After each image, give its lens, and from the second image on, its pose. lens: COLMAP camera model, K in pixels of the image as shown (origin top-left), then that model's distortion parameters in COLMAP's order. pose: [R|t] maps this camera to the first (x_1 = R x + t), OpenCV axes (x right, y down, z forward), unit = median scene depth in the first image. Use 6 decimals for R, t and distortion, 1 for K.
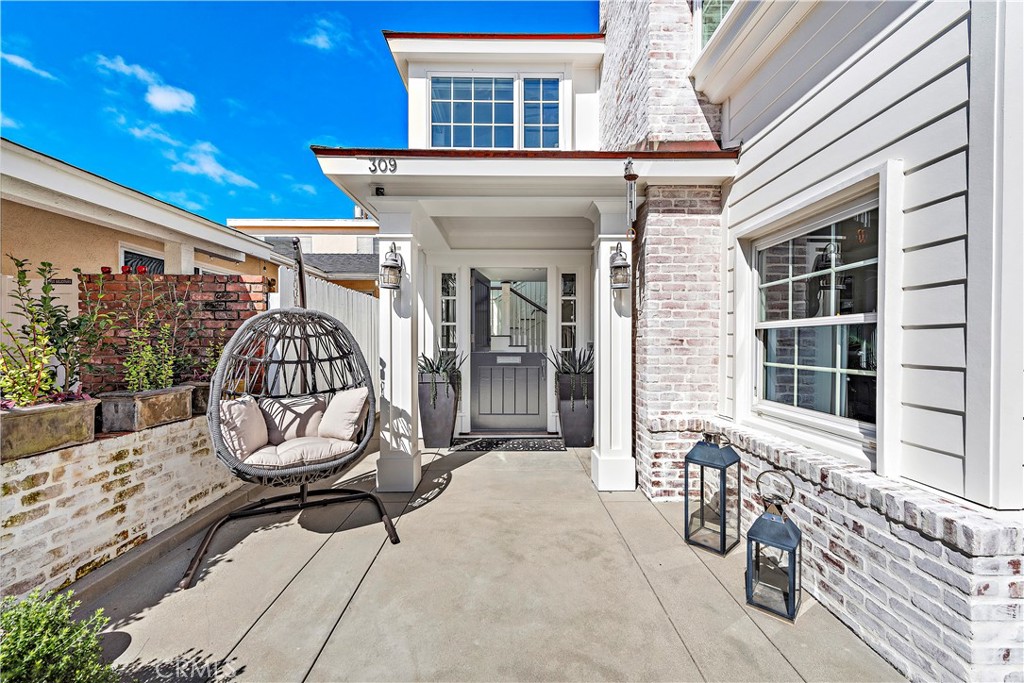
lens RADIAL K [[422.8, 0, 513.6], [0, 422.8, 342.9], [0, 0, 1]] dist [0.003410, 0.000231]
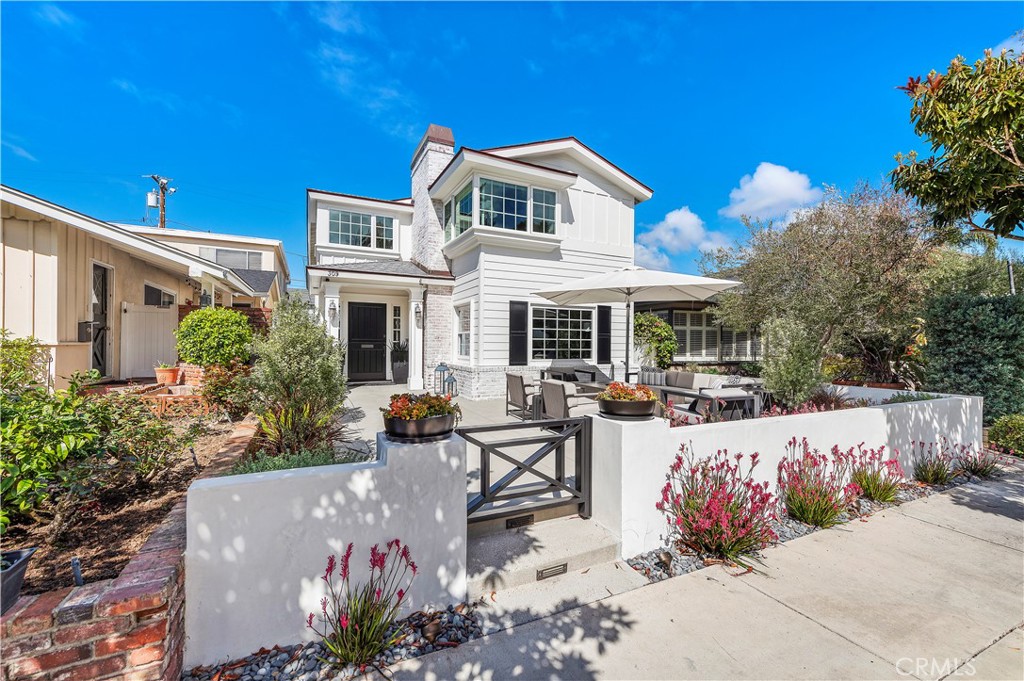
lens RADIAL K [[422.8, 0, 513.3], [0, 422.8, 340.7], [0, 0, 1]] dist [0.003410, 0.000231]
pose [[0.905406, 0.006302, 0.424500, -0.371769], [-0.005756, 0.999980, -0.002568, 0.021204], [-0.424508, -0.000119, 0.905424, -1.827655]]
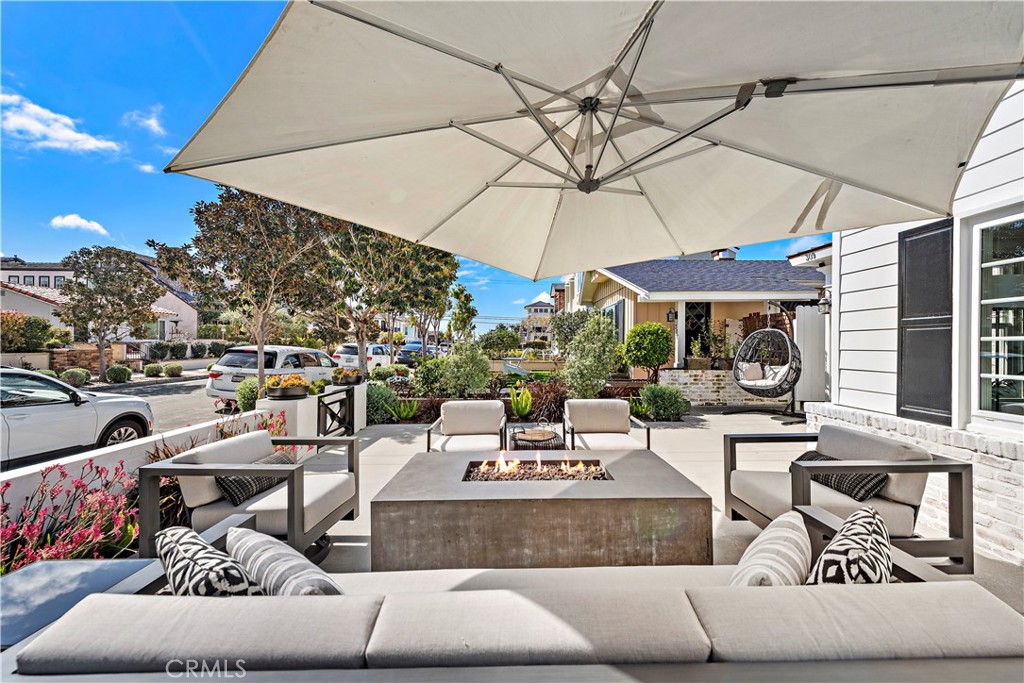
lens RADIAL K [[422.8, 0, 514.5], [0, 422.8, 344.3], [0, 0, 1]] dist [0.003410, 0.000231]
pose [[-0.015999, -0.004174, -0.999863, 1.560505], [-0.005015, 0.999979, -0.004094, 0.019724], [0.999859, 0.004948, -0.016020, -0.365957]]
